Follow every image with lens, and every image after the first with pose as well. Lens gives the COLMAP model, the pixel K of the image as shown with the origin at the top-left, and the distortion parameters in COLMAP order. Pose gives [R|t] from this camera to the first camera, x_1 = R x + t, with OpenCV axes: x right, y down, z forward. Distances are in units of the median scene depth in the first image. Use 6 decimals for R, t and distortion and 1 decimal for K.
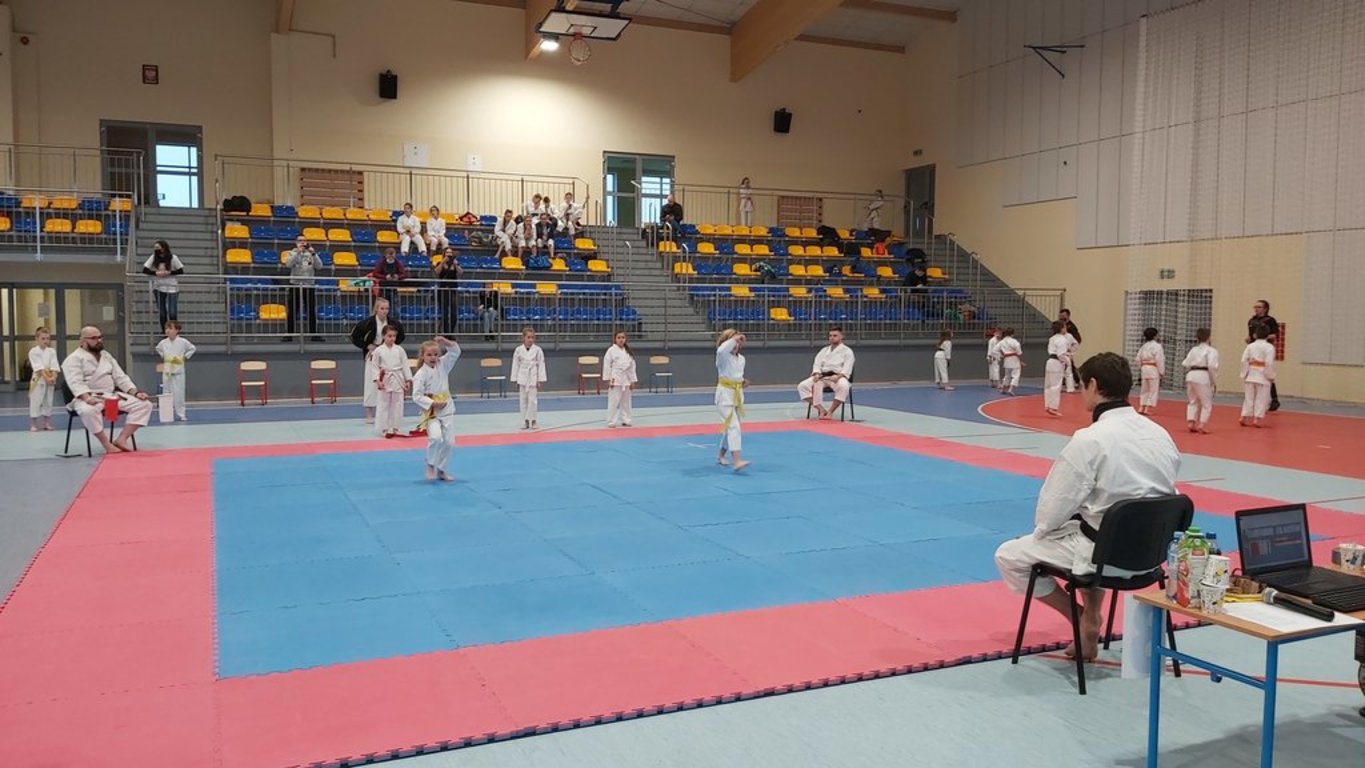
lens RADIAL K [[1028.9, 0, 678.0], [0, 1028.9, 393.2], [0, 0, 1]] dist [0.066753, -0.087538]
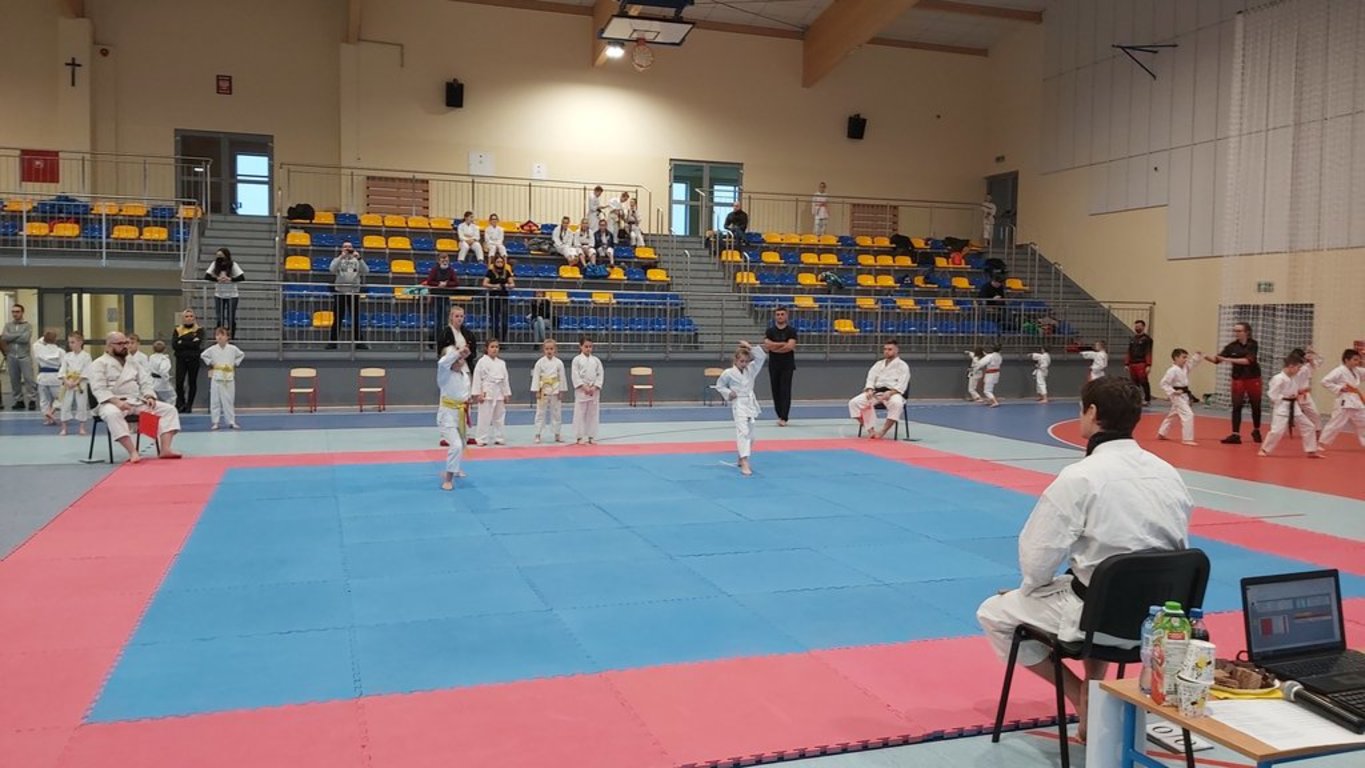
lens RADIAL K [[1028.9, 0, 683.8], [0, 1028.9, 389.9], [0, 0, 1]] dist [0.066753, -0.087538]
pose [[0.996549, 0.014464, -0.081737, 0.030978], [-0.015572, 0.999795, -0.012932, -0.002283], [0.081533, 0.014160, 0.996570, 0.030713]]
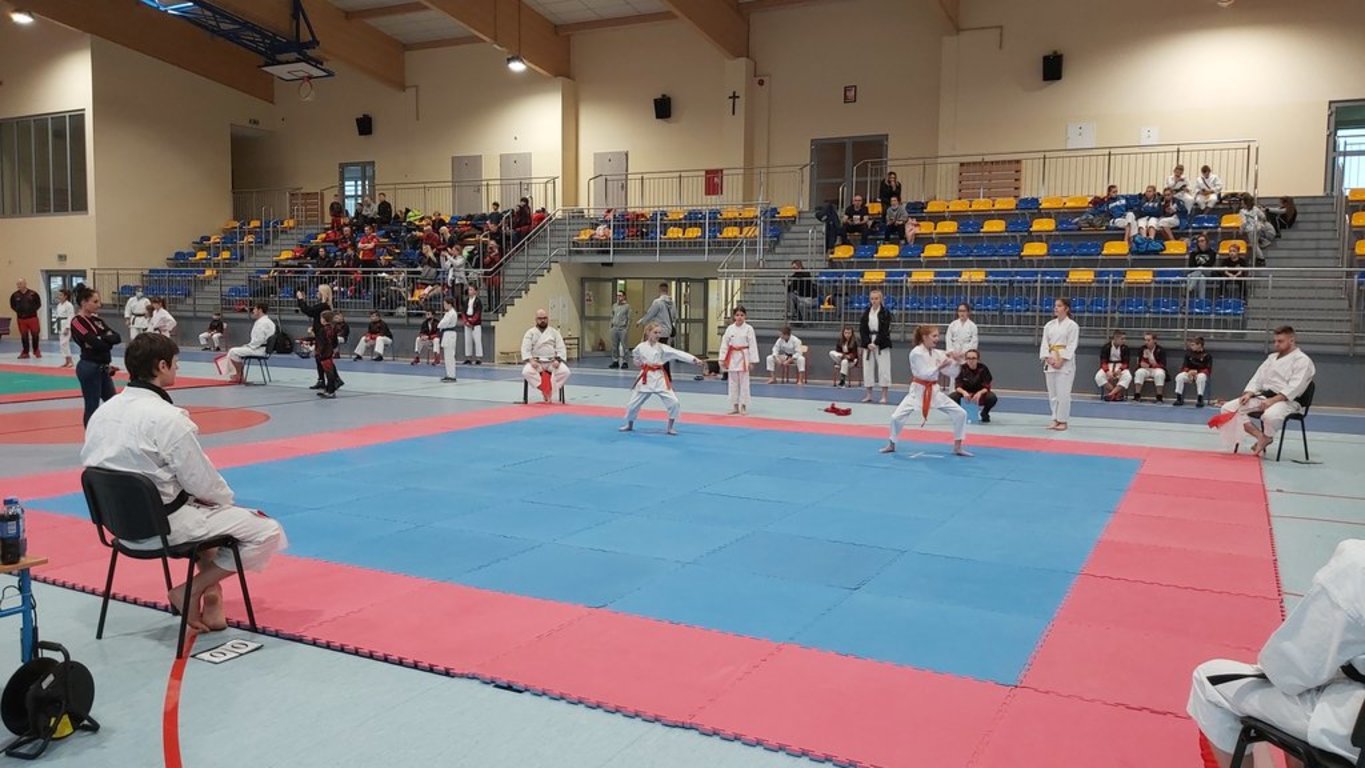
lens RADIAL K [[1028.9, 0, 677.0], [0, 1028.9, 396.8], [0, 0, 1]] dist [0.066753, -0.087538]
pose [[0.636137, 0.078631, -0.767559, 0.560007], [-0.071613, 0.996517, 0.042735, -0.018268], [0.768246, 0.027782, 0.639552, 0.259478]]
